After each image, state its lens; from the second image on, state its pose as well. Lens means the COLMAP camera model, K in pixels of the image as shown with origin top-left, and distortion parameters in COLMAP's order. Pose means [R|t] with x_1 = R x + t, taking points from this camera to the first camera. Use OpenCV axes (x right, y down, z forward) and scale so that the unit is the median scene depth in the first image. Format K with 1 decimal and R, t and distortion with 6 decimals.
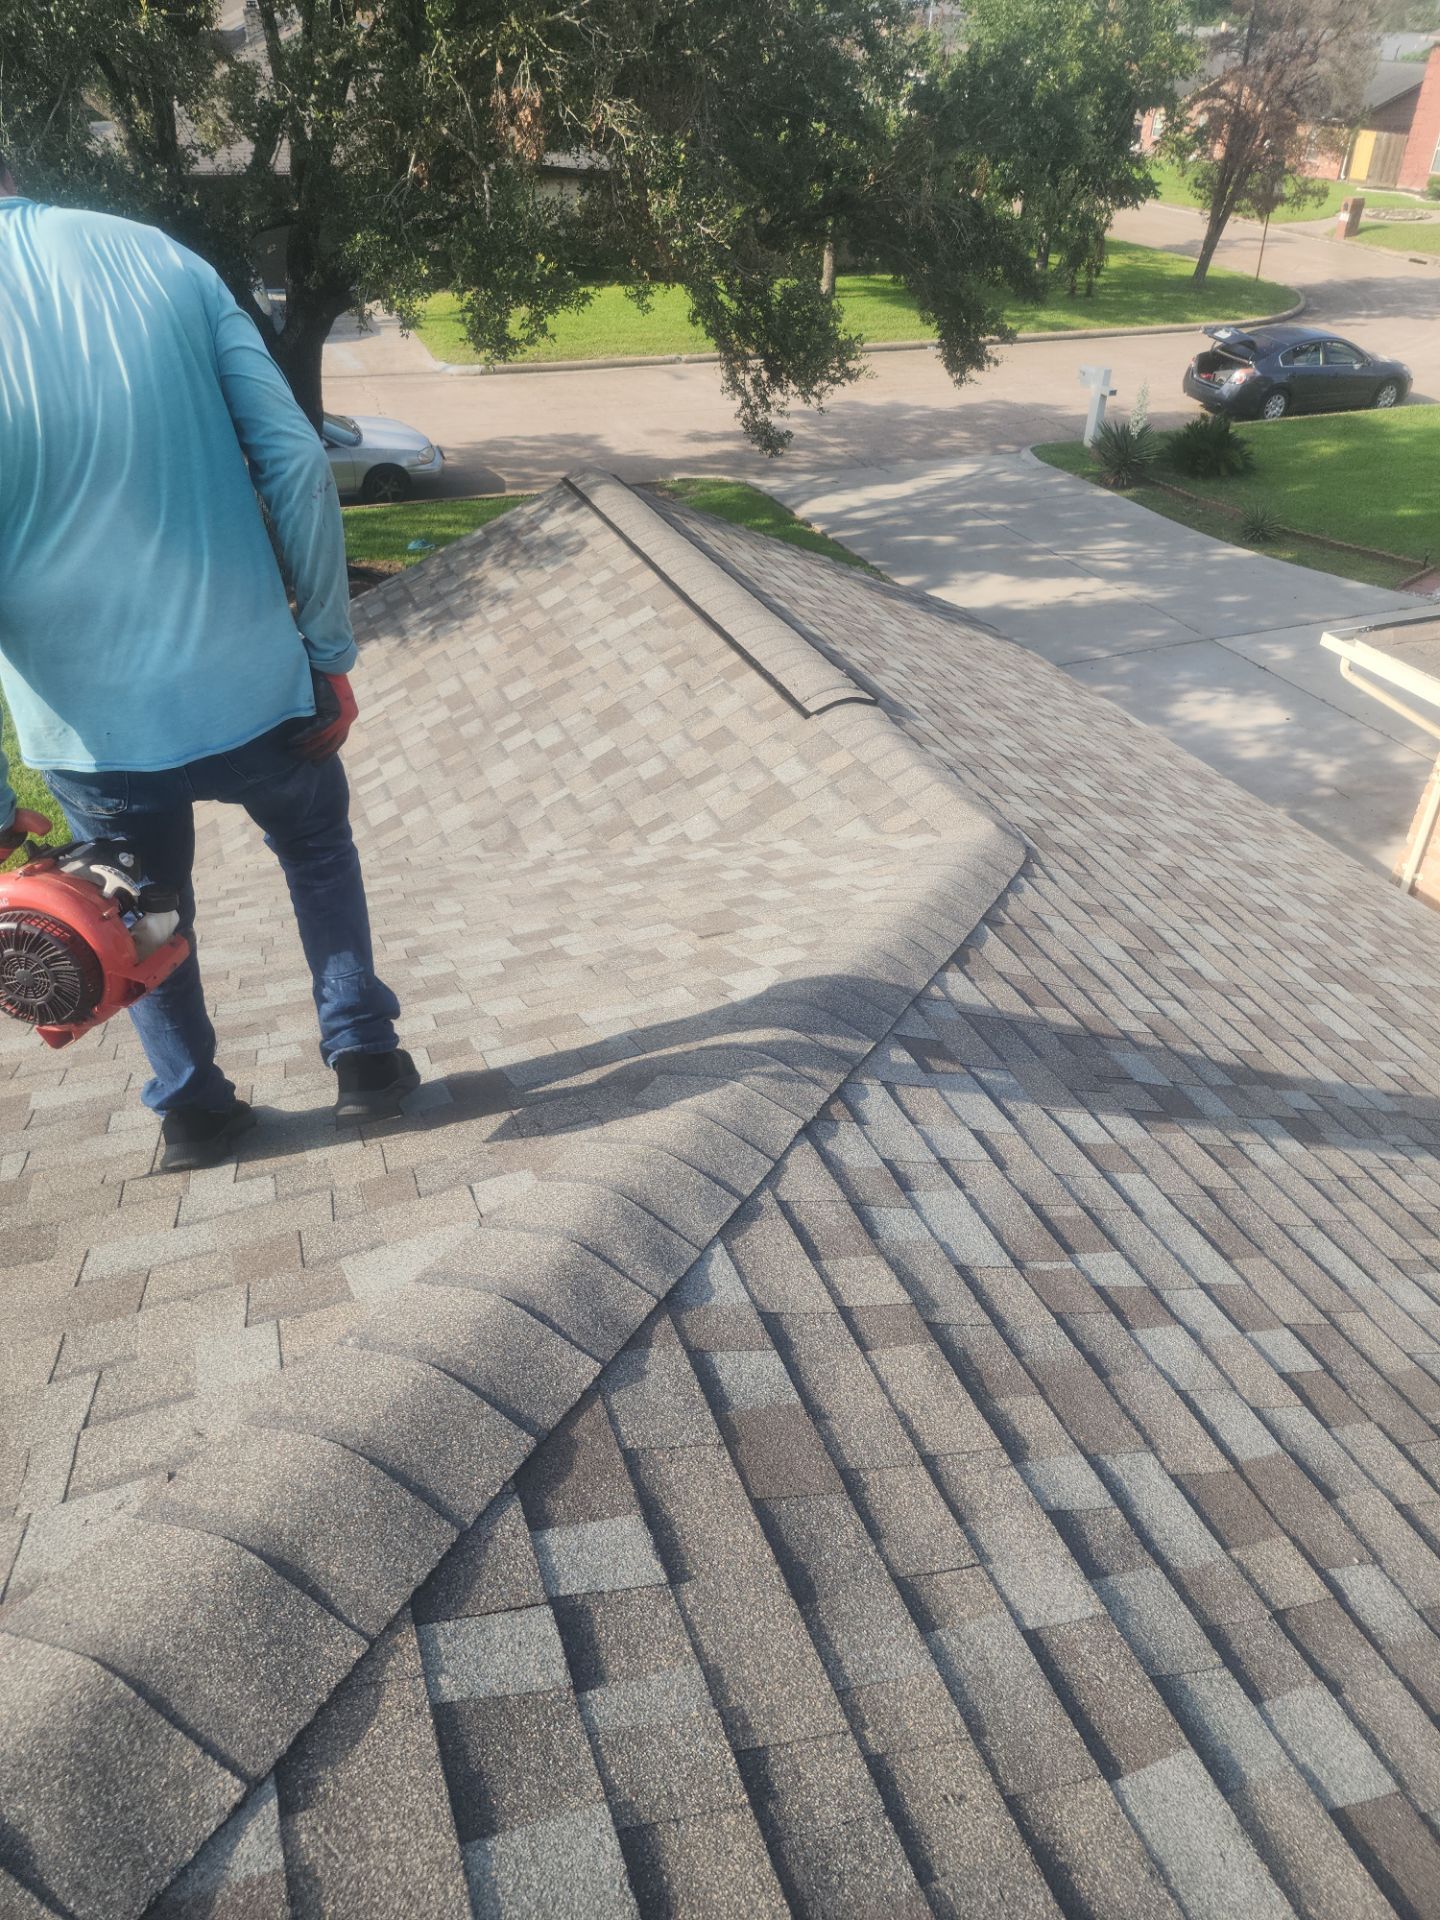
lens RADIAL K [[1307.9, 0, 739.0], [0, 1307.9, 968.9], [0, 0, 1]] dist [0.060495, -0.045262]
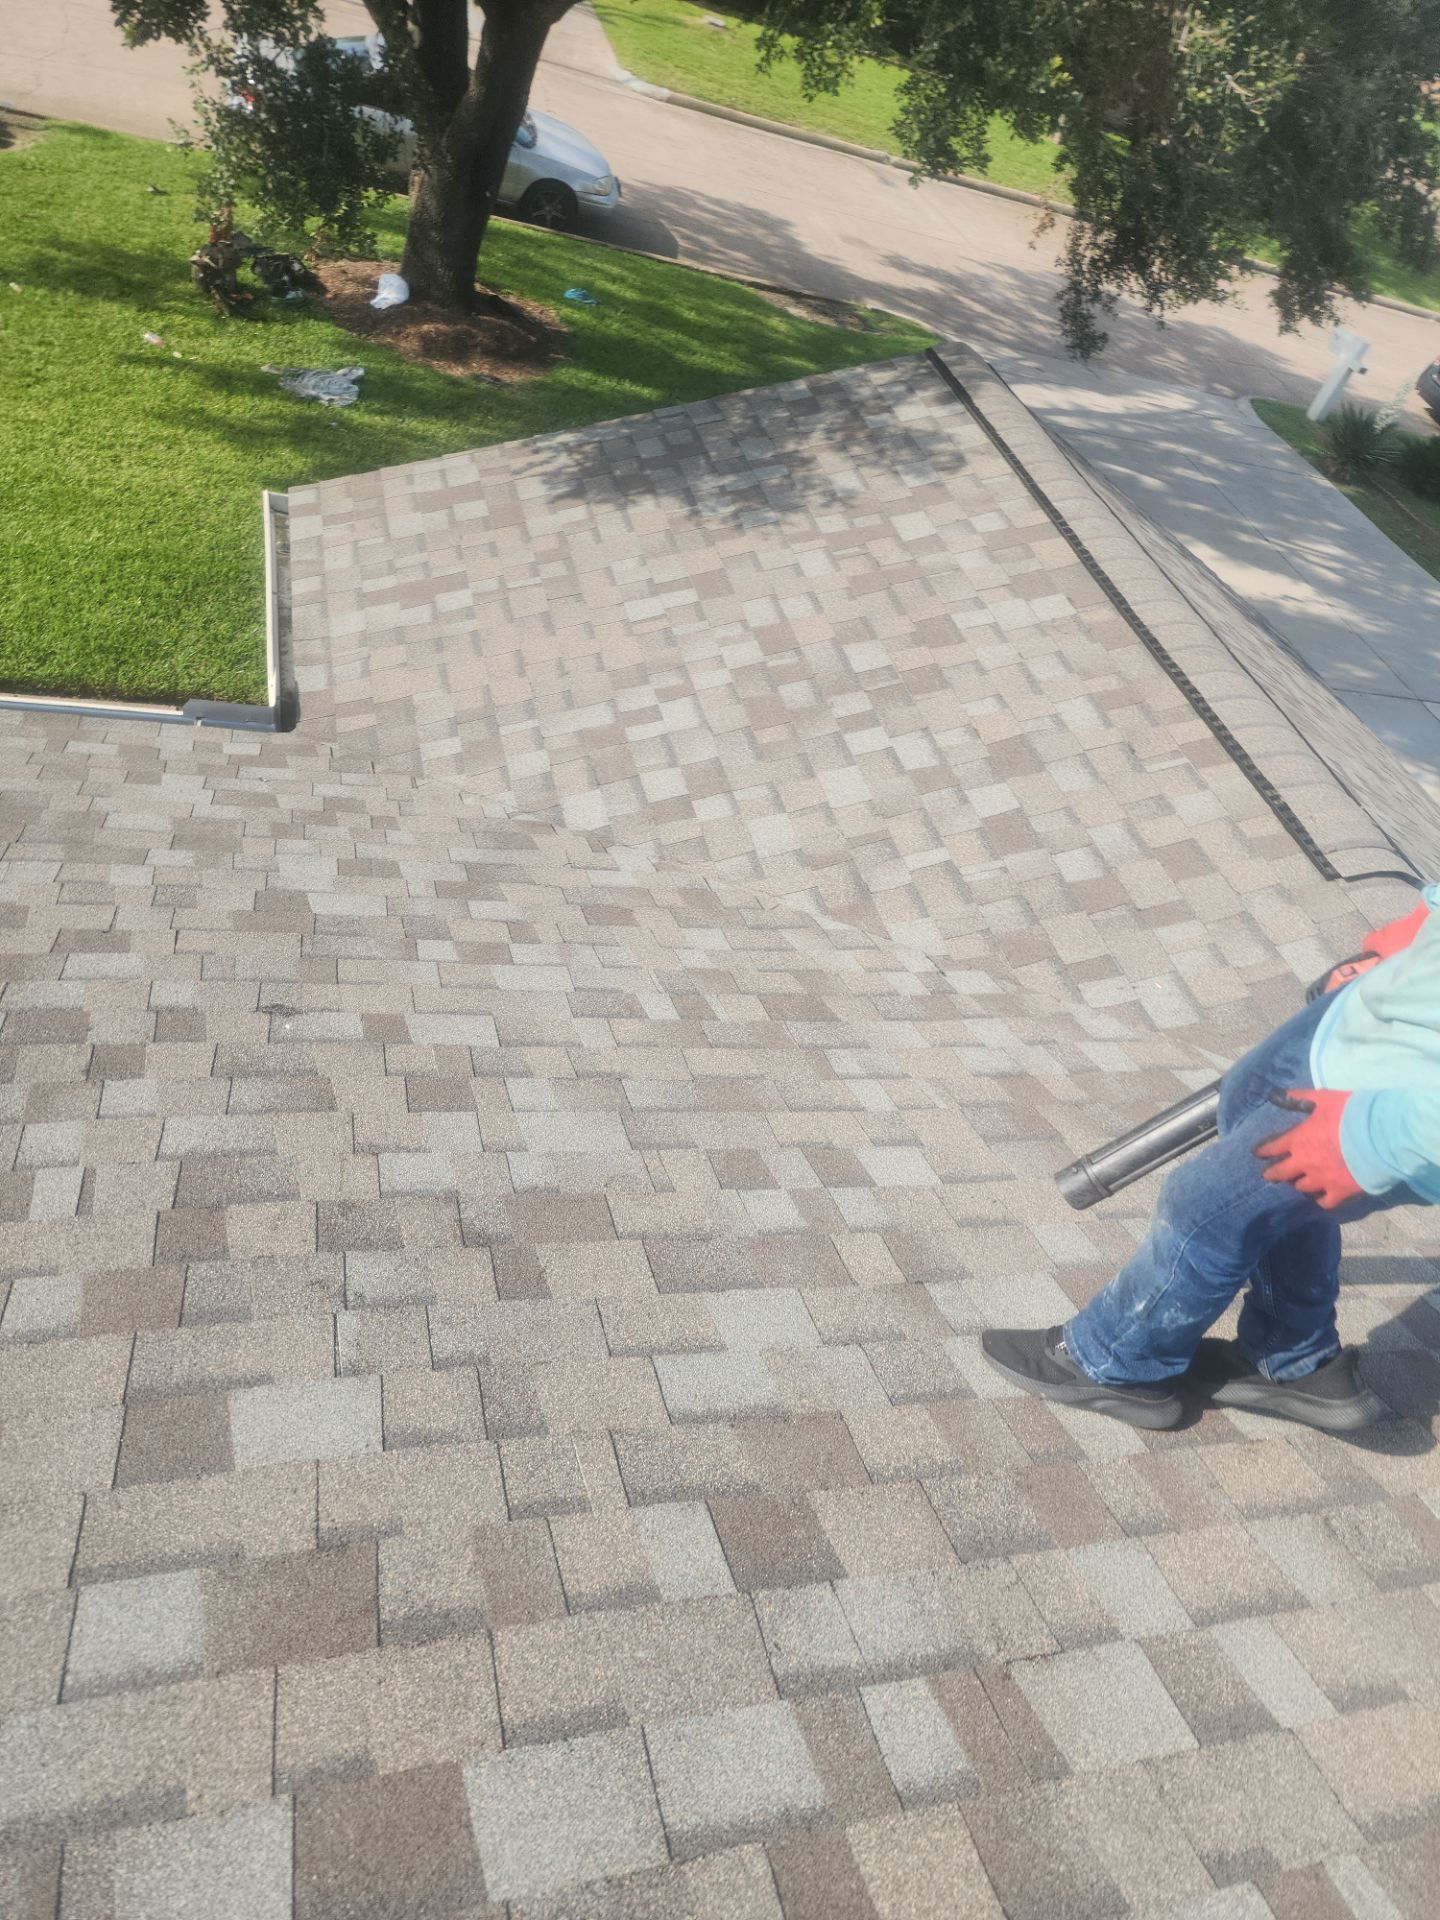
lens RADIAL K [[1343.4, 0, 739.3], [0, 1343.4, 945.5], [0, 0, 1]] dist [0.057806, -0.050218]
pose [[0.953755, 0.291238, 0.074378, -0.212615], [-0.297489, 0.950002, 0.094850, -0.095480], [-0.043036, -0.112590, 0.992709, 0.208730]]
